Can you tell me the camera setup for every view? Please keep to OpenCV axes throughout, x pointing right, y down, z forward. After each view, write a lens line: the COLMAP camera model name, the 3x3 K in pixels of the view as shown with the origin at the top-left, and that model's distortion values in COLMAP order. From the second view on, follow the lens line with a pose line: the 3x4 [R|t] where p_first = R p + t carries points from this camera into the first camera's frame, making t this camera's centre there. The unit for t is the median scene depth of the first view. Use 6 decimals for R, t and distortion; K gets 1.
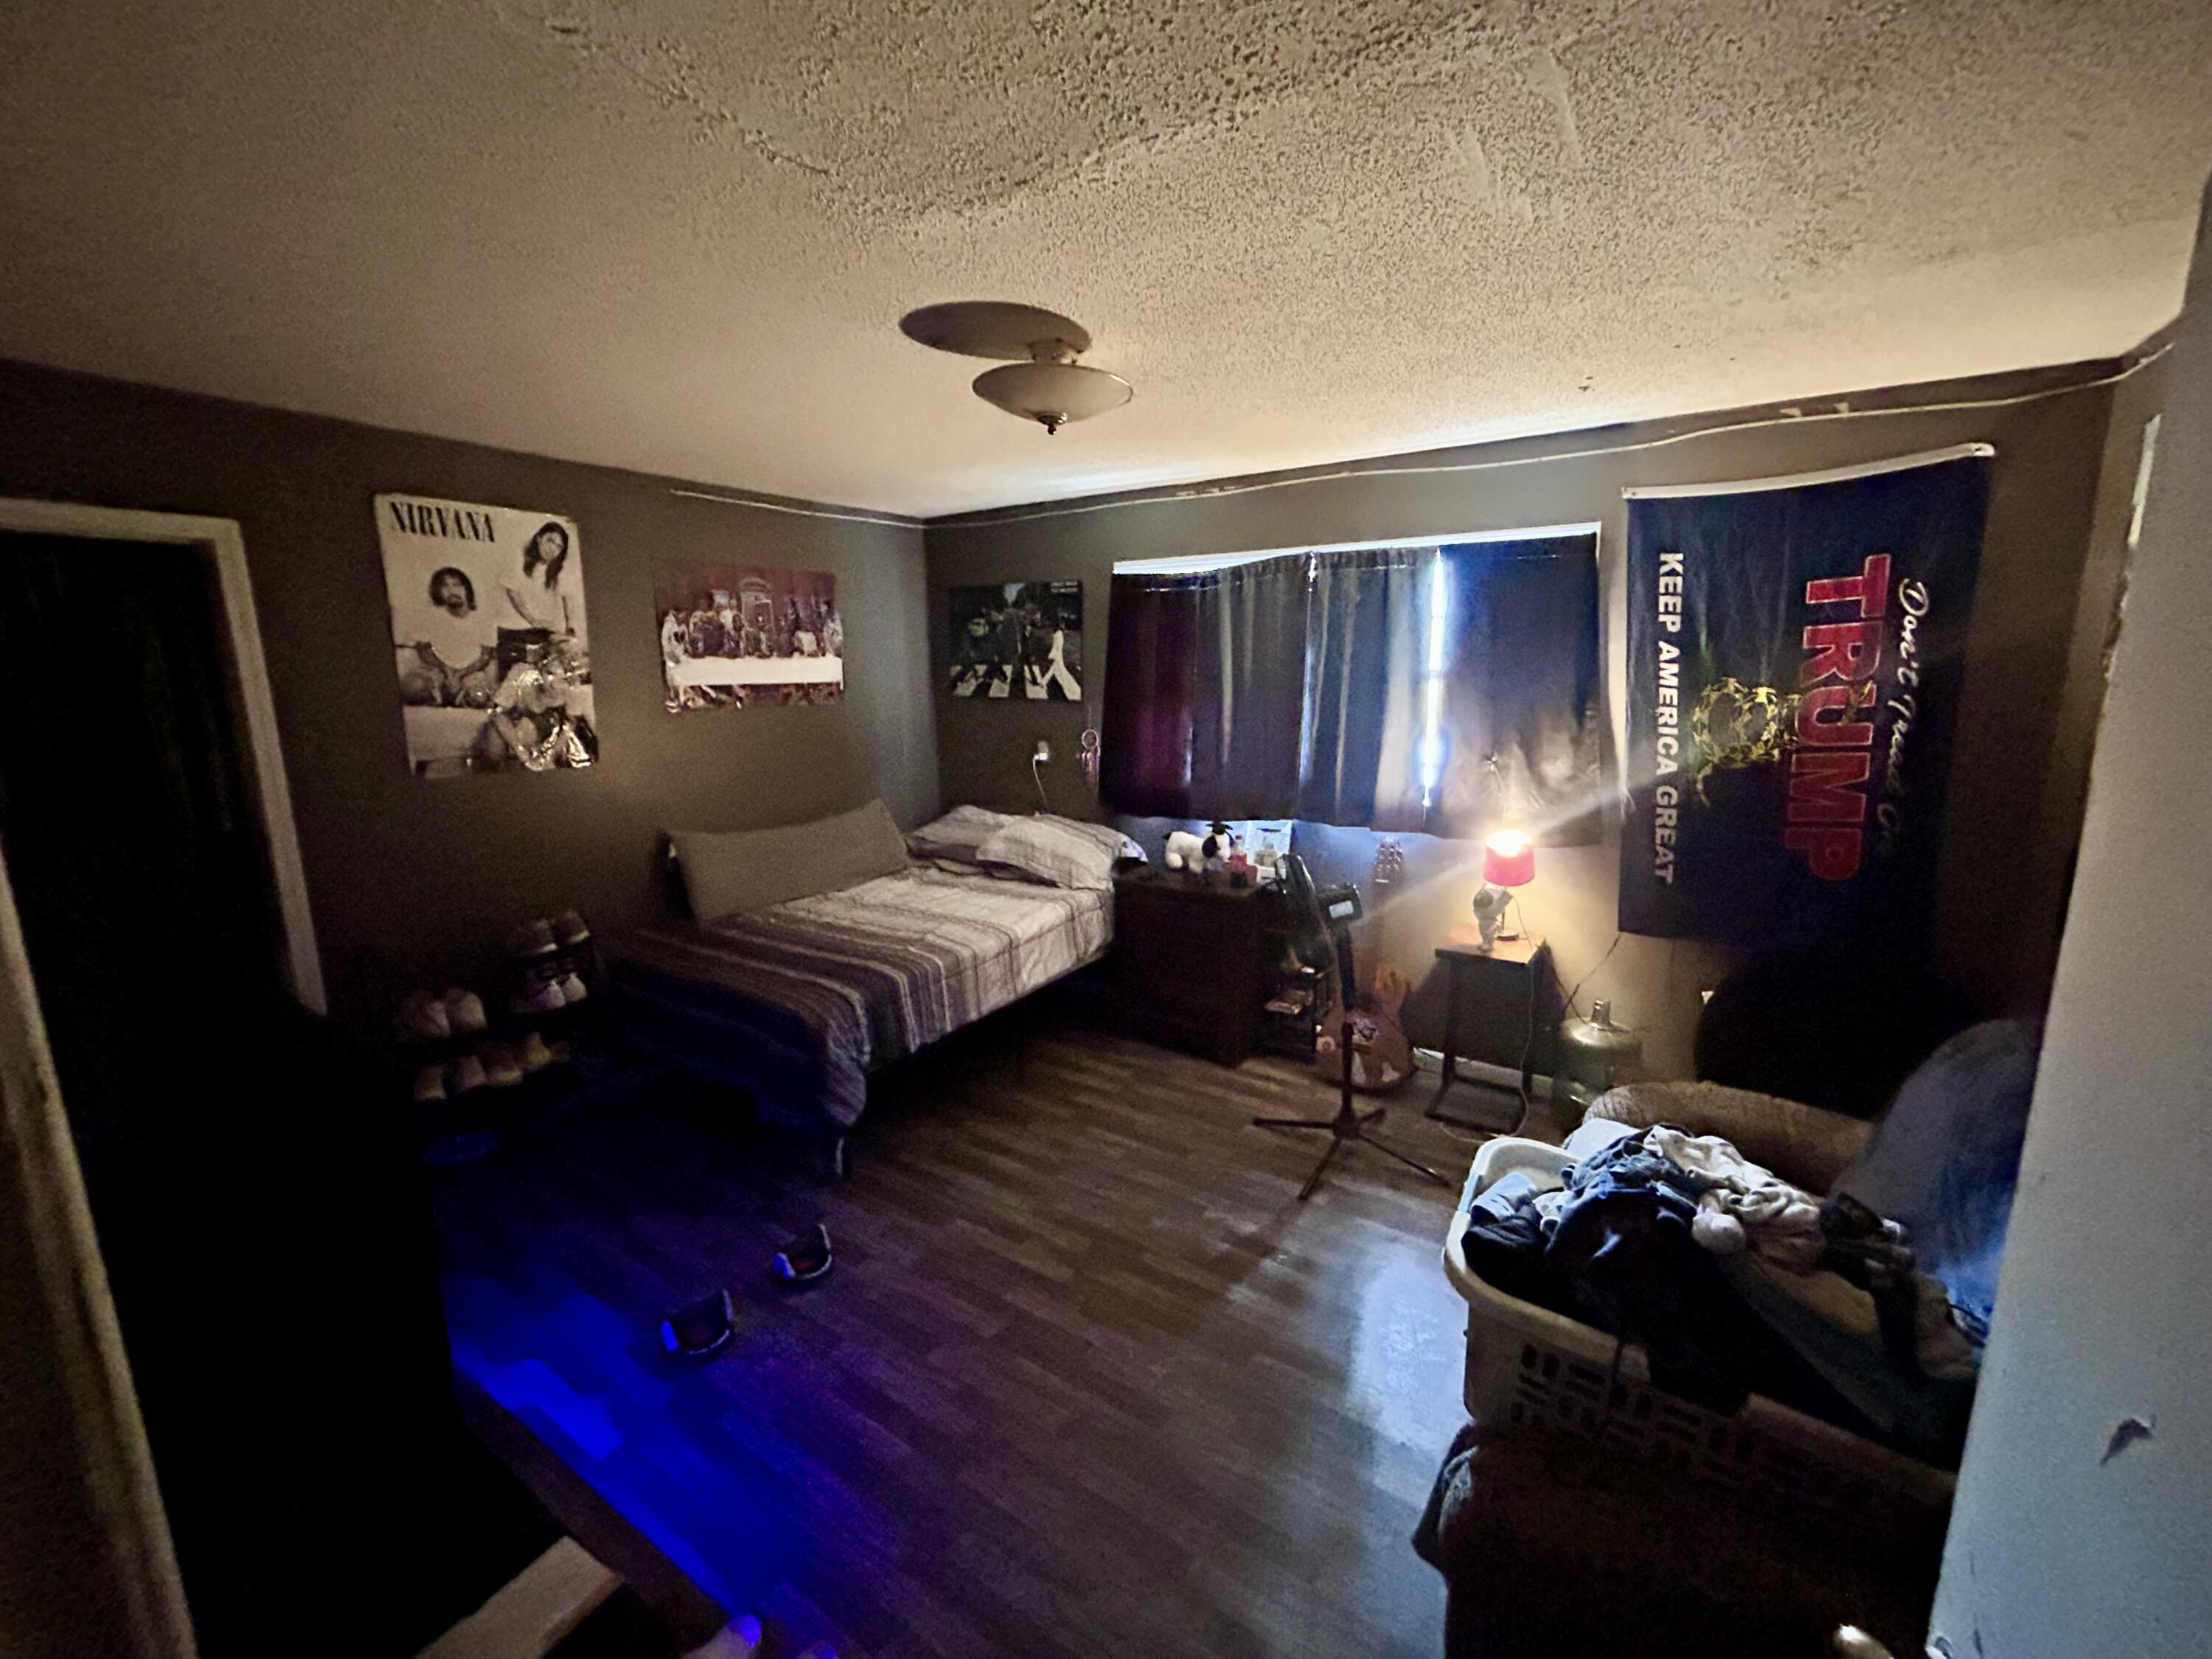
lens RADIAL K [[898.4, 0, 1106.7], [0, 898.4, 828.1], [0, 0, 1]] dist [-0.002995, 0.001170]
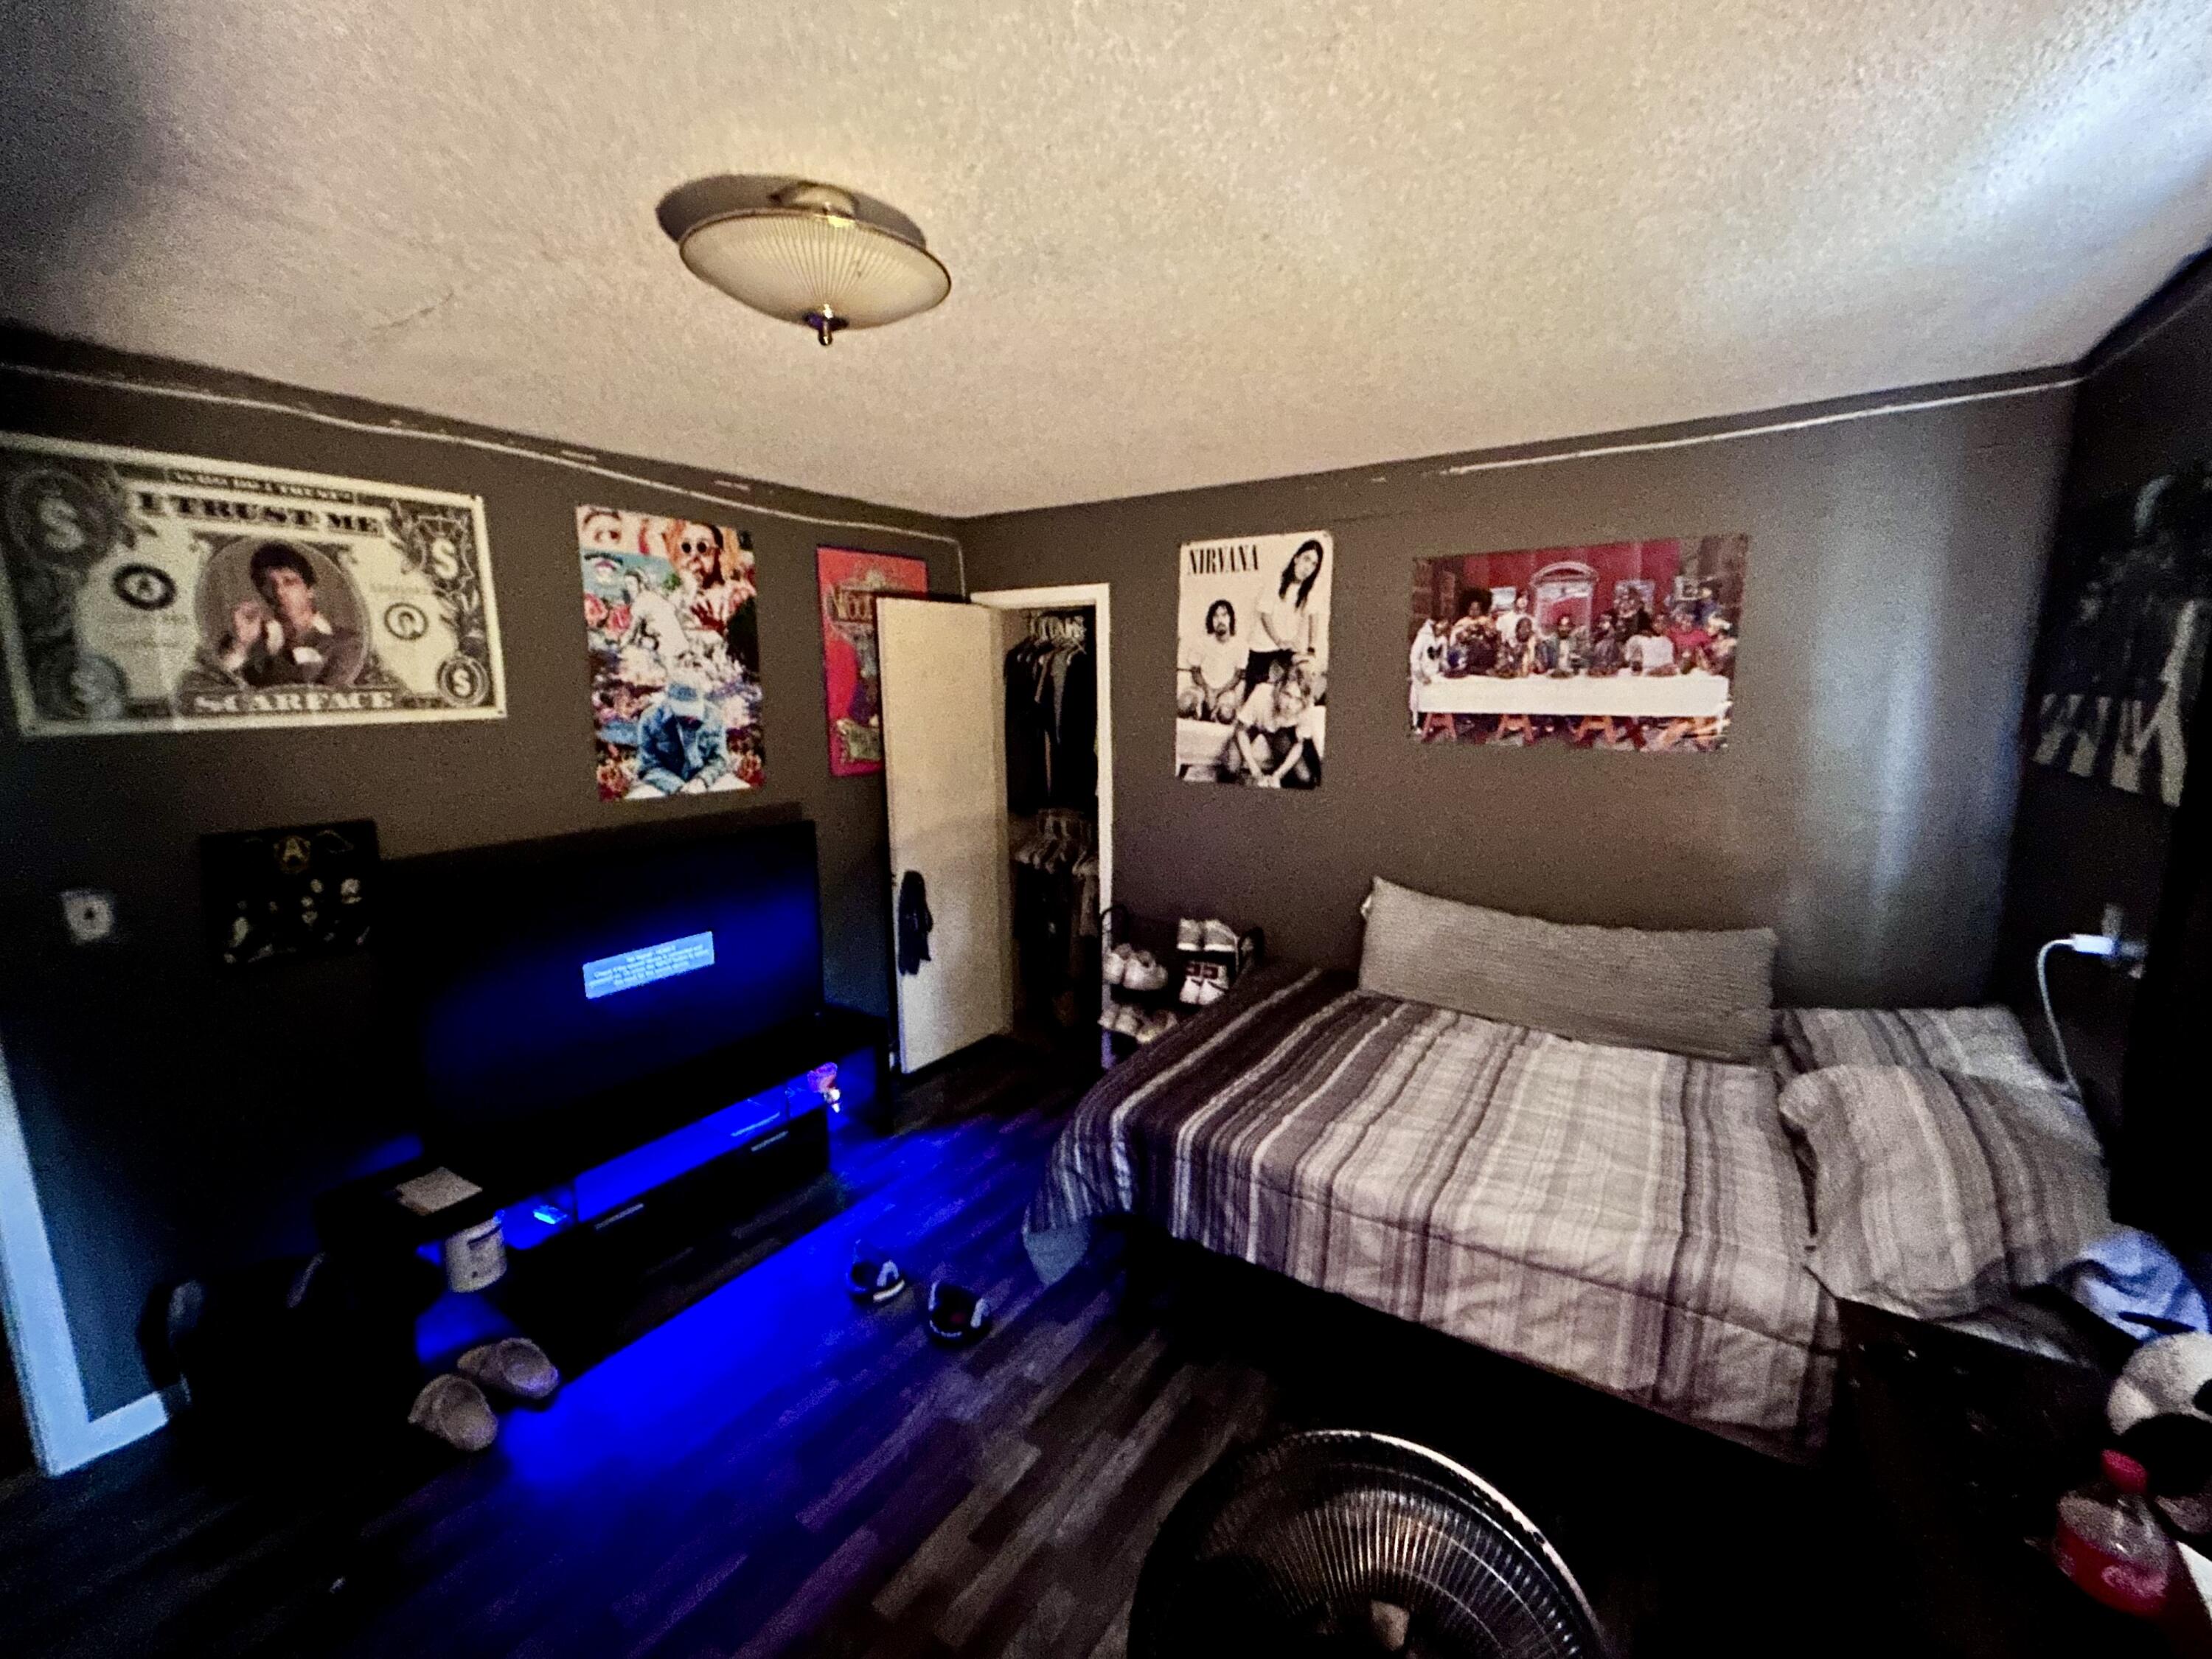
lens RADIAL K [[898.4, 0, 1105.5], [0, 898.4, 830.4], [0, 0, 1]] dist [-0.002995, 0.001170]
pose [[-0.007394, 0.175926, -0.984376, 0.394579], [-0.173752, 0.969202, 0.174519, -0.164065], [0.984762, 0.172327, 0.023401, 0.800457]]
